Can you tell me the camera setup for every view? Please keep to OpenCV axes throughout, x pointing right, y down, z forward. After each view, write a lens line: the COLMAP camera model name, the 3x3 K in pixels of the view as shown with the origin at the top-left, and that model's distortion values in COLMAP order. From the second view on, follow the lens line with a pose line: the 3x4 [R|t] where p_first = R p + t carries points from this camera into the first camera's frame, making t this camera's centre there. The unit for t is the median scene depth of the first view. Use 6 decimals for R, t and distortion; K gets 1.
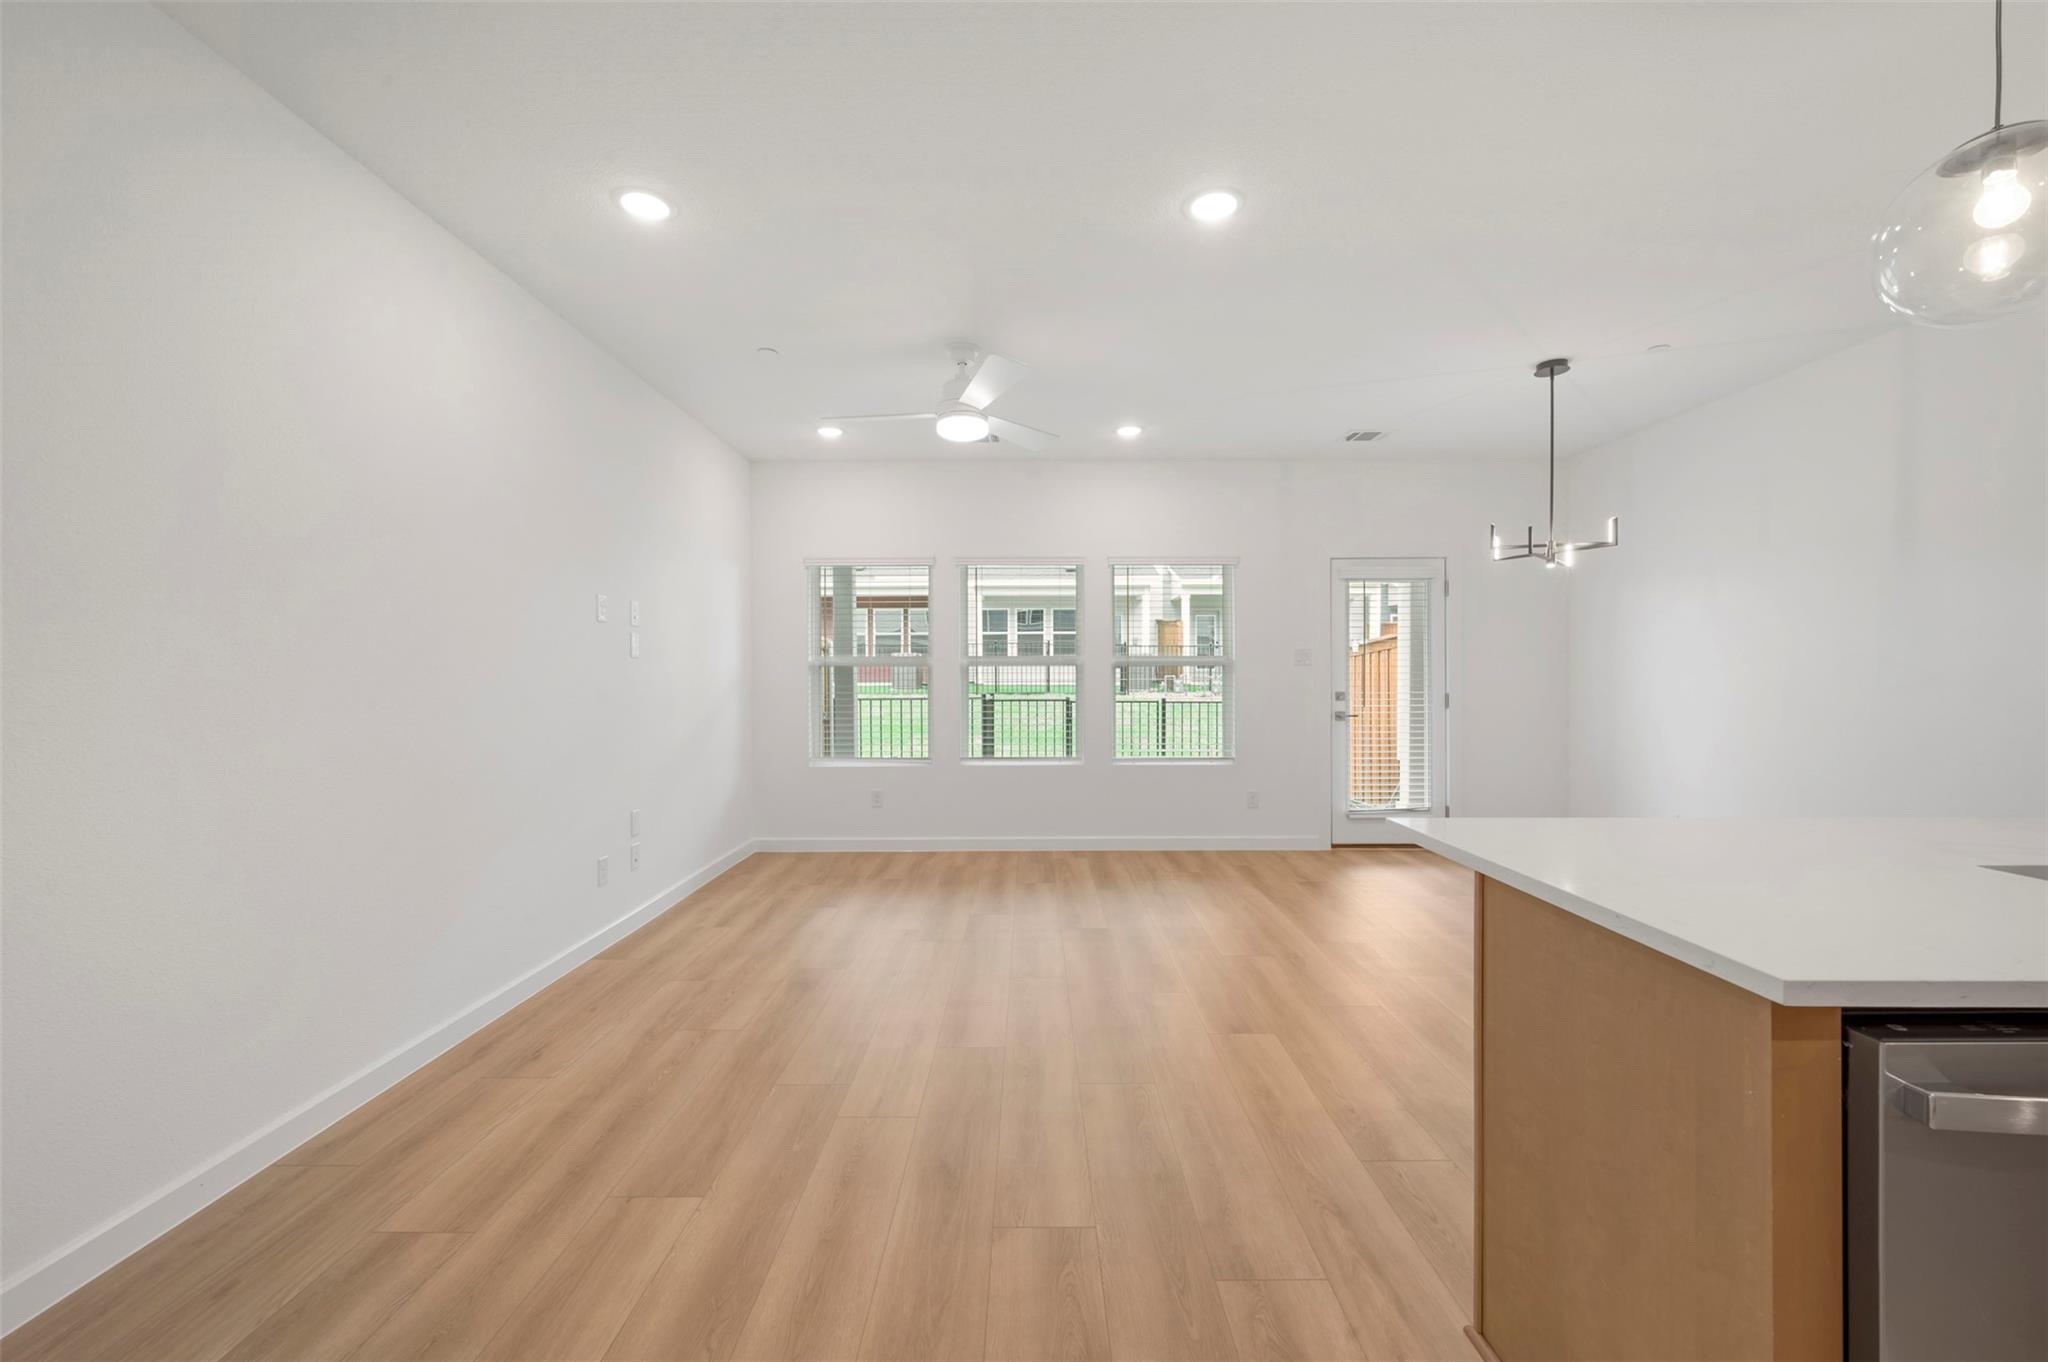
lens RADIAL K [[822.8, 0, 1024.0], [0, 822.8, 681.0], [0, 0, 1]] dist [-0.001365, -0.000171]
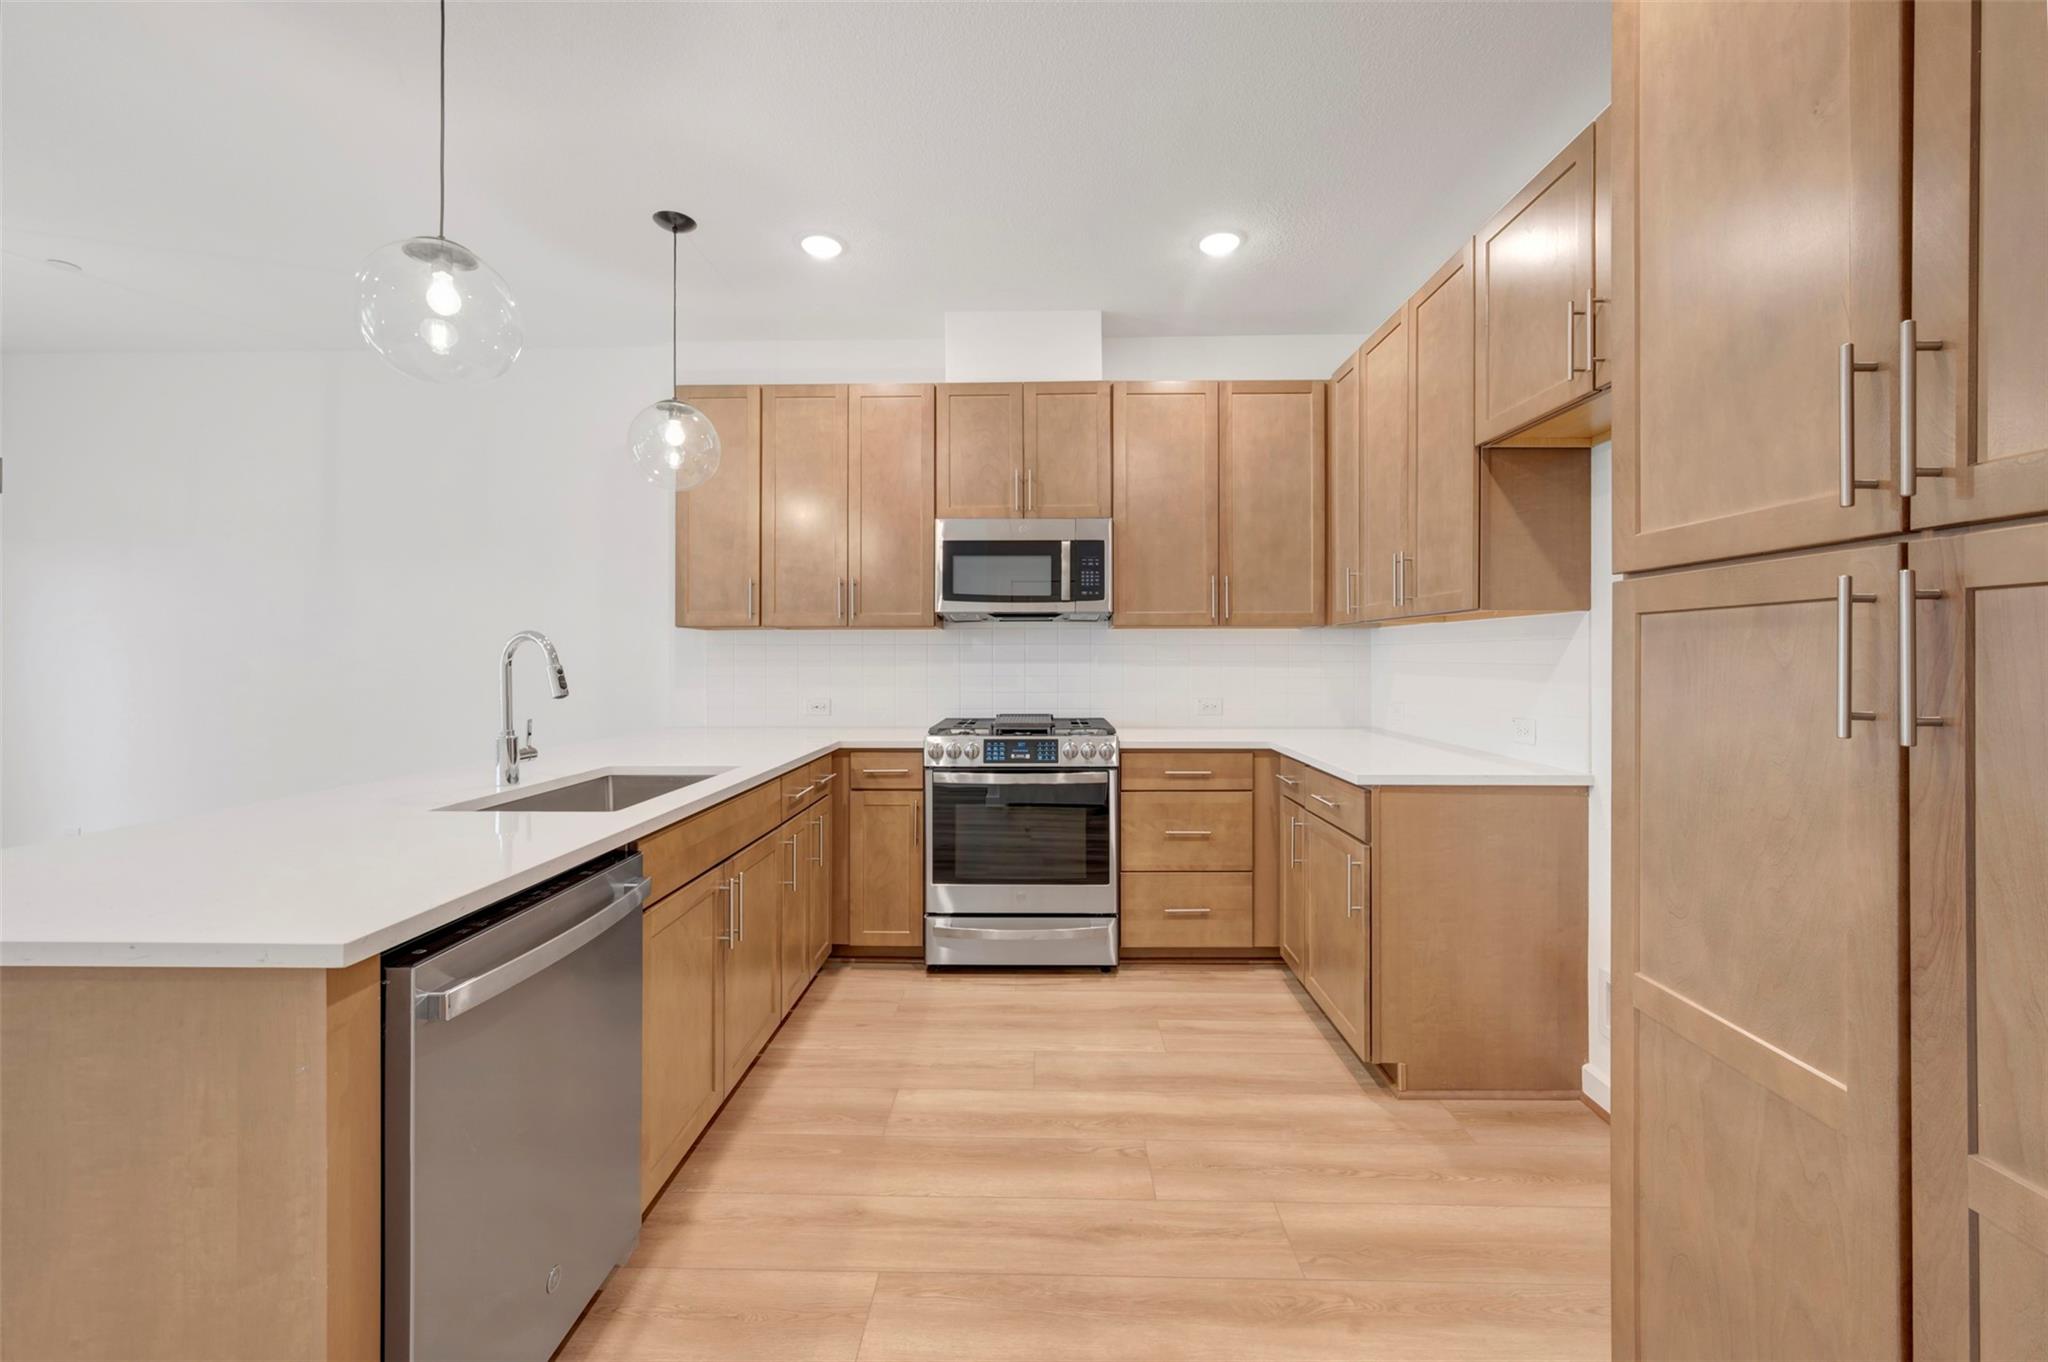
lens RADIAL K [[815.1, 0, 1025.2], [0, 815.1, 652.6], [0, 0, 1]] dist [-0.000654, -0.000057]
pose [[0.015416, 0.008291, 0.999847, -0.027469], [0.009163, 0.999922, -0.008432, 0.000552], [-0.999839, 0.009291, 0.015339, 0.020631]]
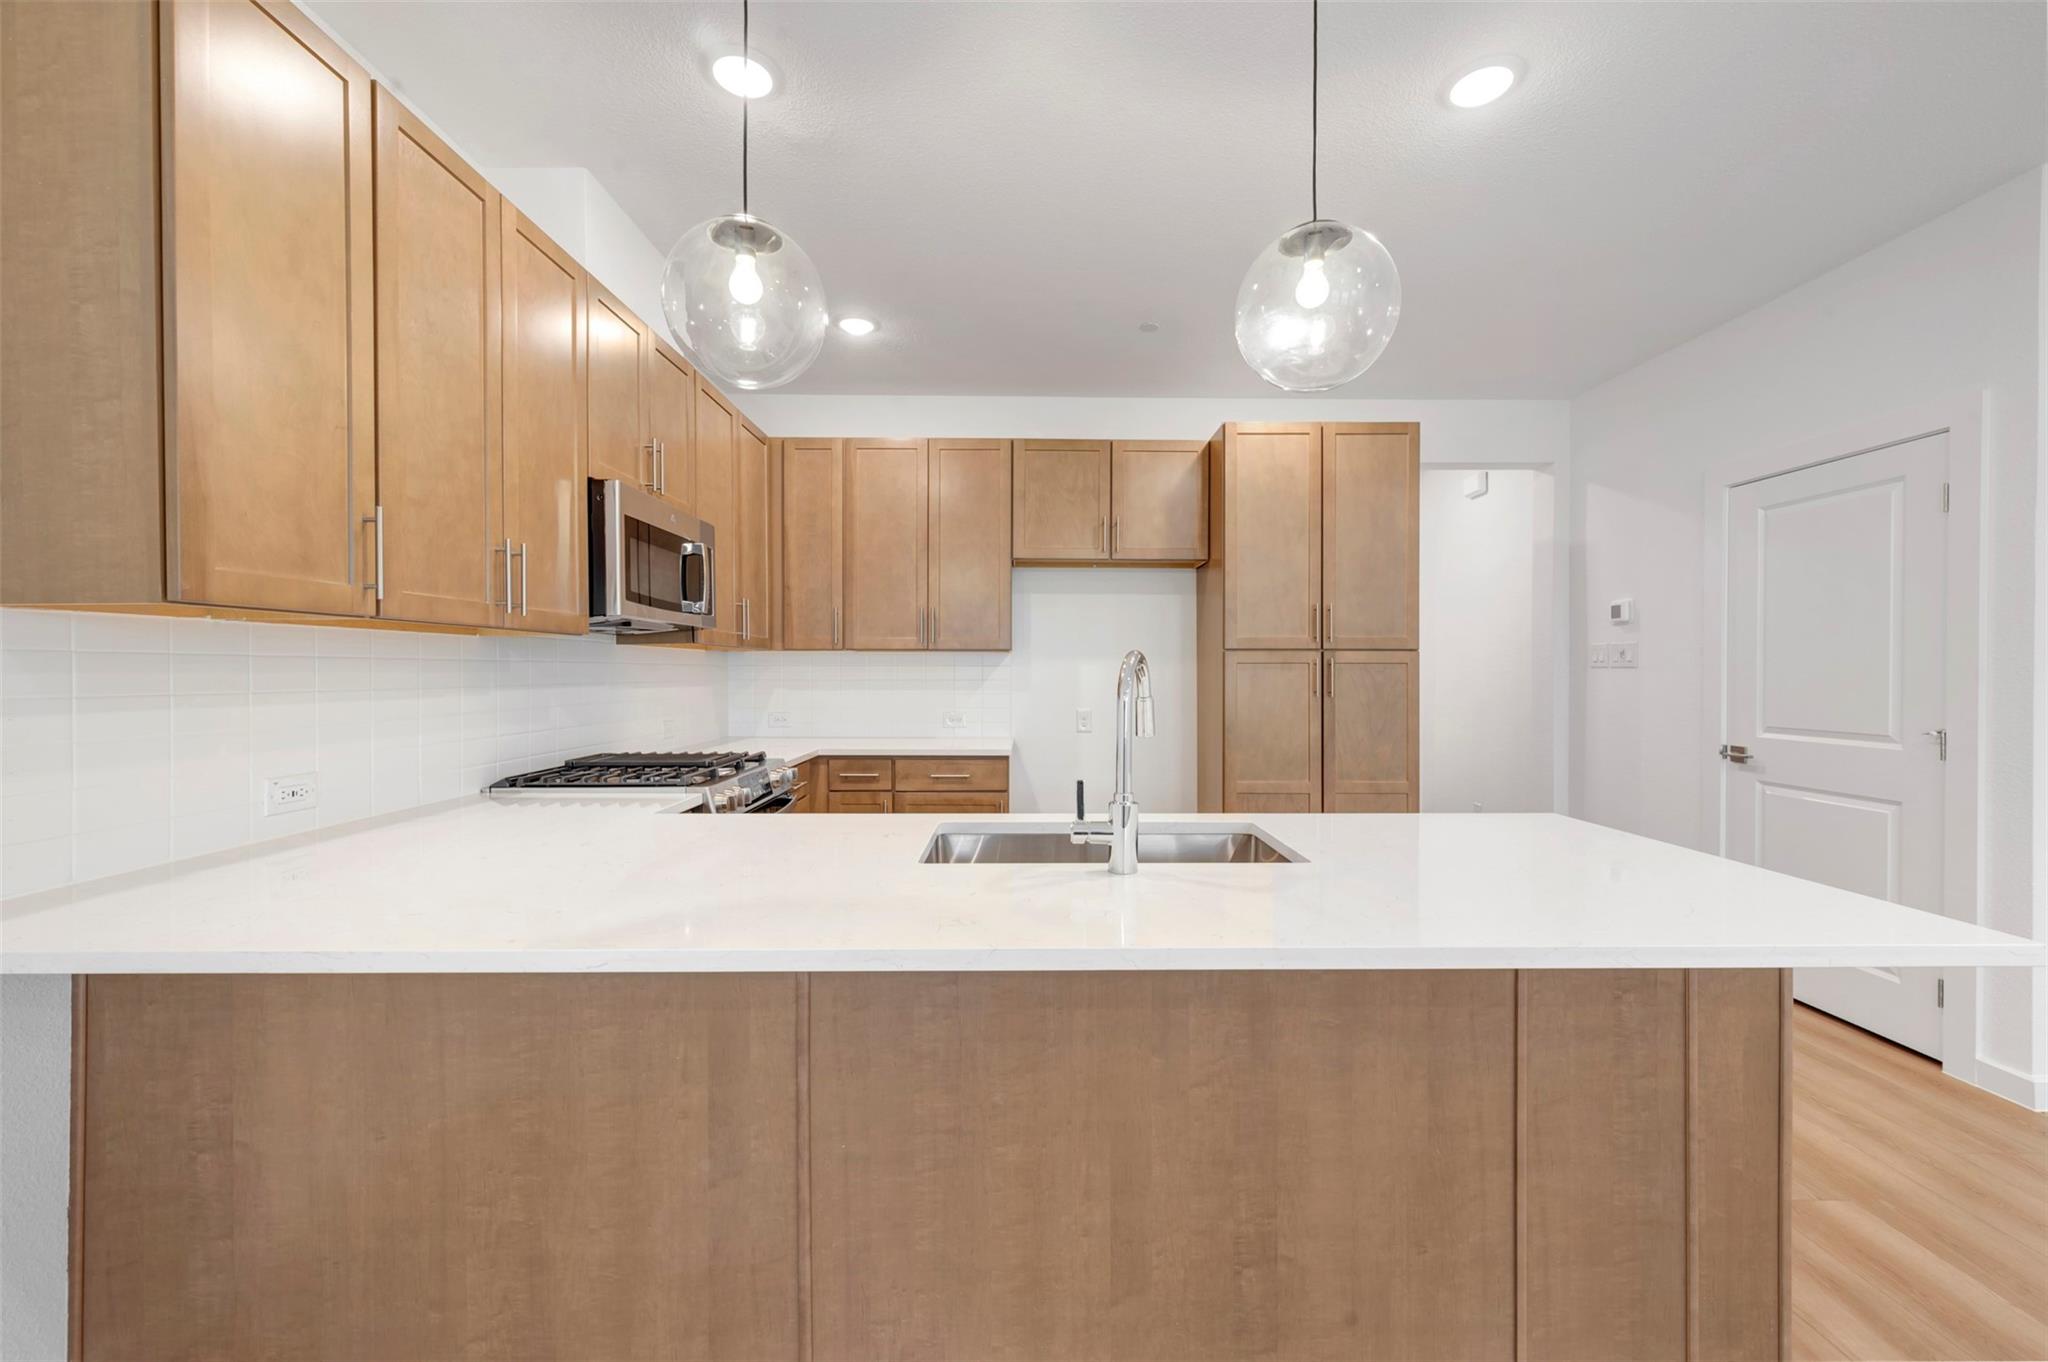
lens RADIAL K [[808.8, 0, 1030.8], [0, 808.8, 677.9], [0, 0, 1]] dist [0.000554, -0.000415]
pose [[-0.999570, 0.003941, -0.029042, 0.542793], [0.003478, 0.999866, 0.015991, -0.013737], [0.029101, 0.015884, -0.999450, 0.707664]]
